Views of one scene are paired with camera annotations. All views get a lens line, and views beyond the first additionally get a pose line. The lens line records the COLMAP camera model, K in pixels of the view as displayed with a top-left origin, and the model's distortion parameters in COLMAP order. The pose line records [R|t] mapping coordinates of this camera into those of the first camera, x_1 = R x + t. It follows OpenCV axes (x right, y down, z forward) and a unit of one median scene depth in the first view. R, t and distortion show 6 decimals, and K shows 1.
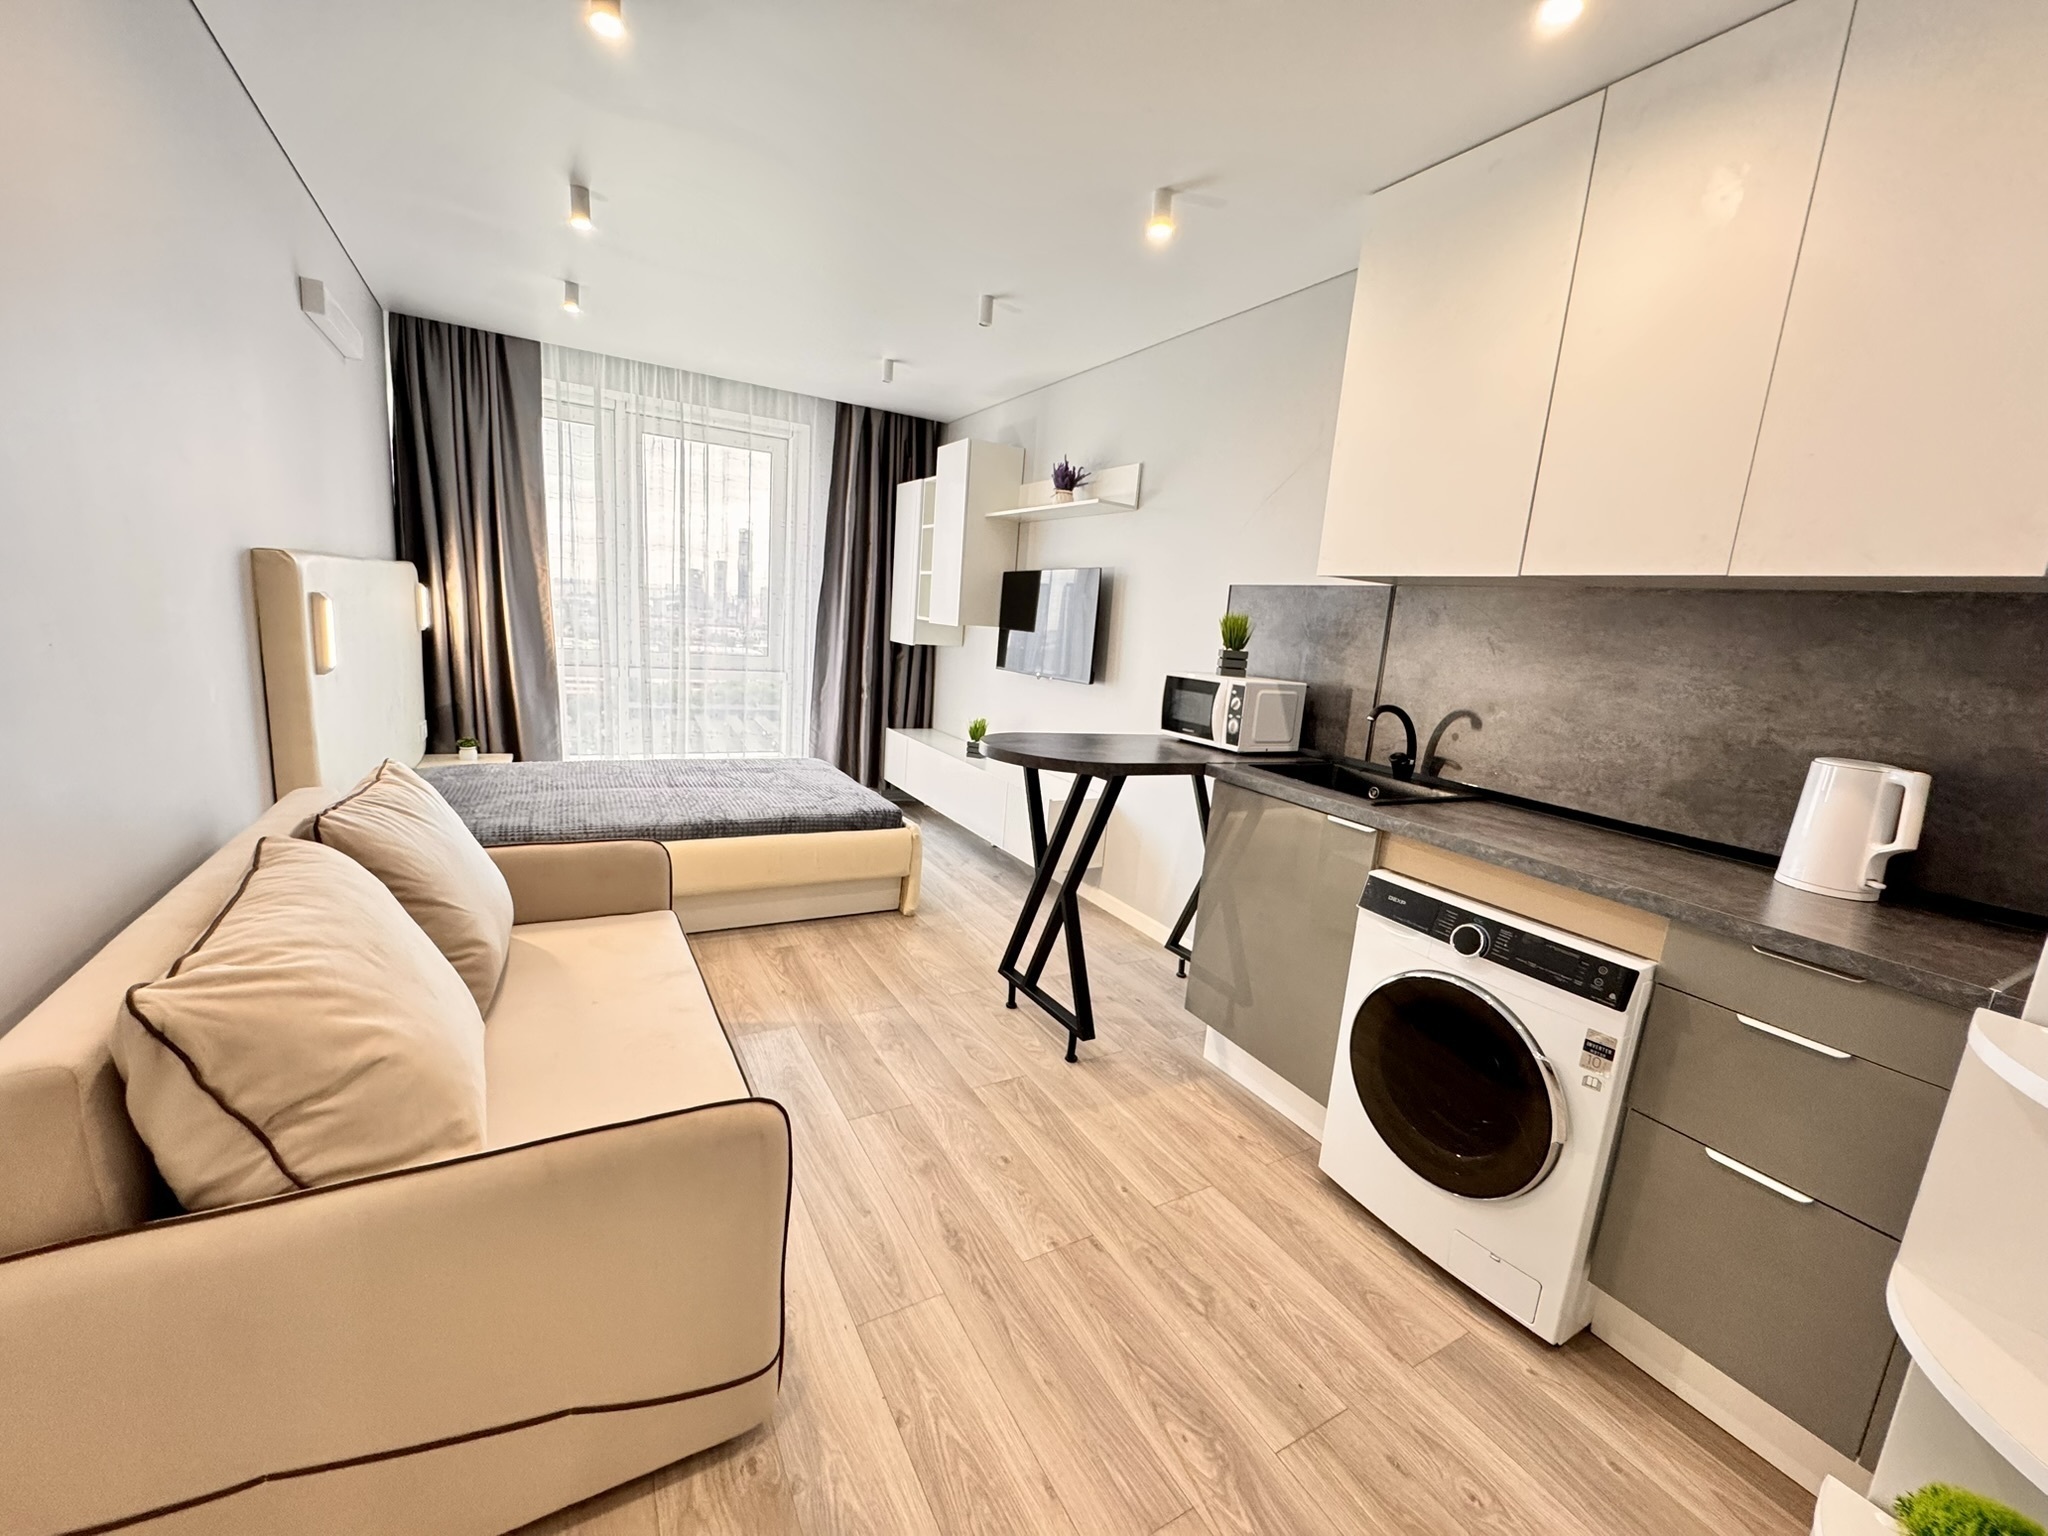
lens RADIAL K [[822.6, 0, 1023.9], [0, 822.6, 763.3], [0, 0, 1]] dist [0.000230, 0.000701]
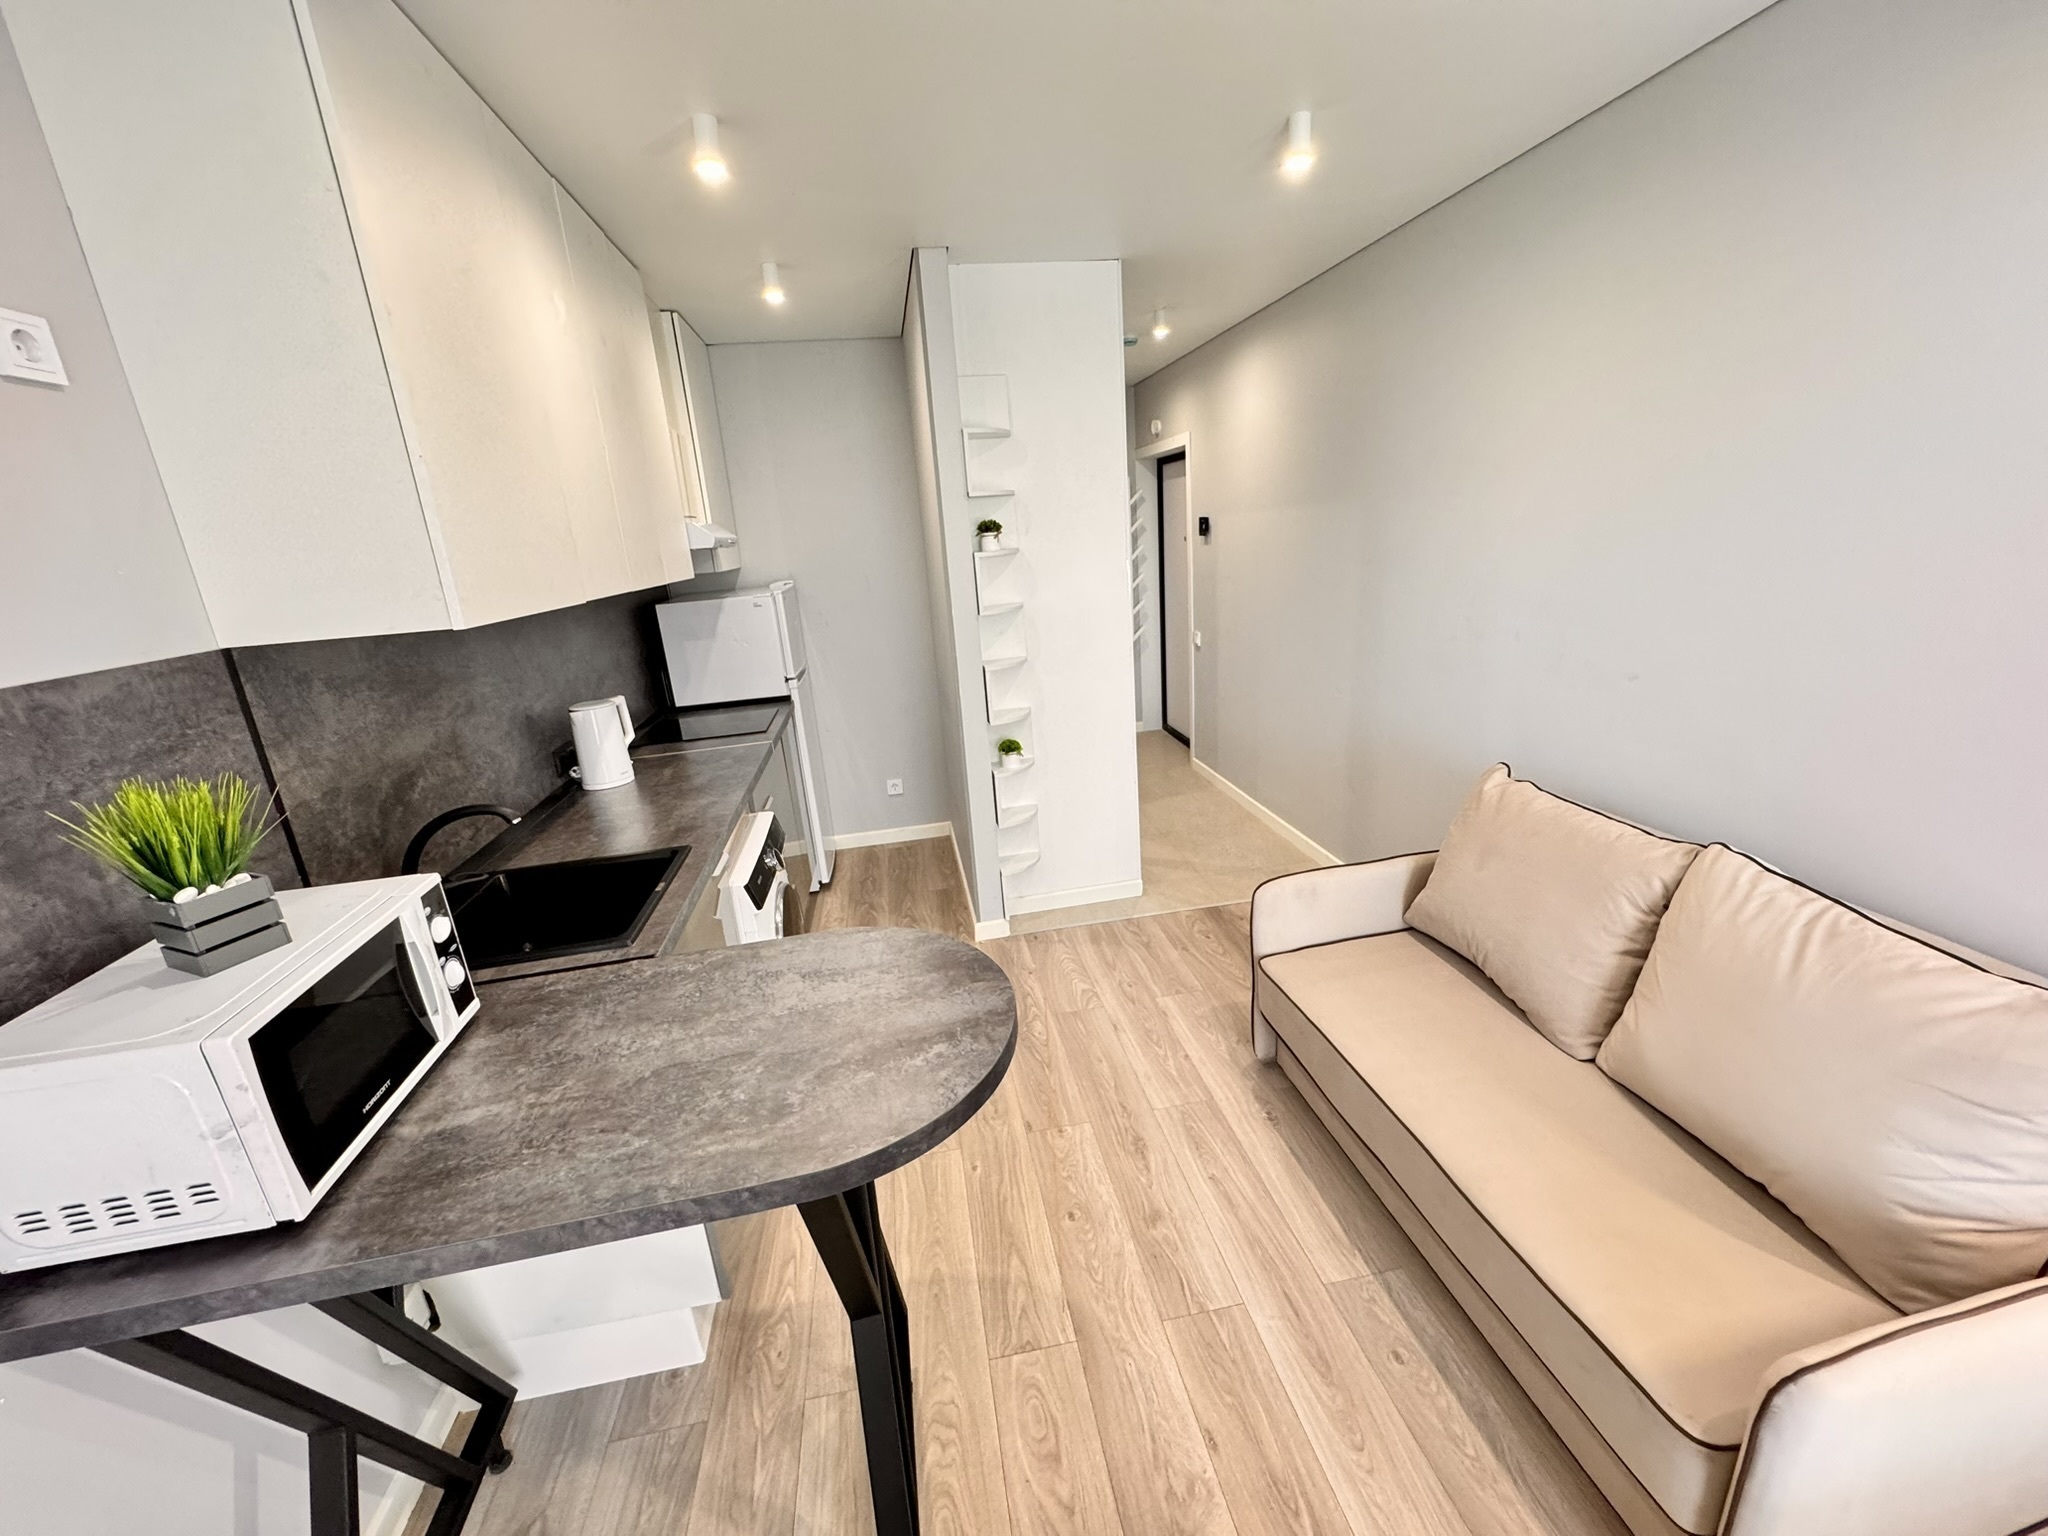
lens RADIAL K [[822.6, 0, 1023.9], [0, 822.6, 763.3], [0, 0, 1]] dist [0.000230, 0.000701]
pose [[-0.938815, -0.105405, 0.327897, -0.241429], [0.060775, 0.886386, 0.458941, -0.457450], [-0.339018, 0.450788, -0.825746, 1.647173]]
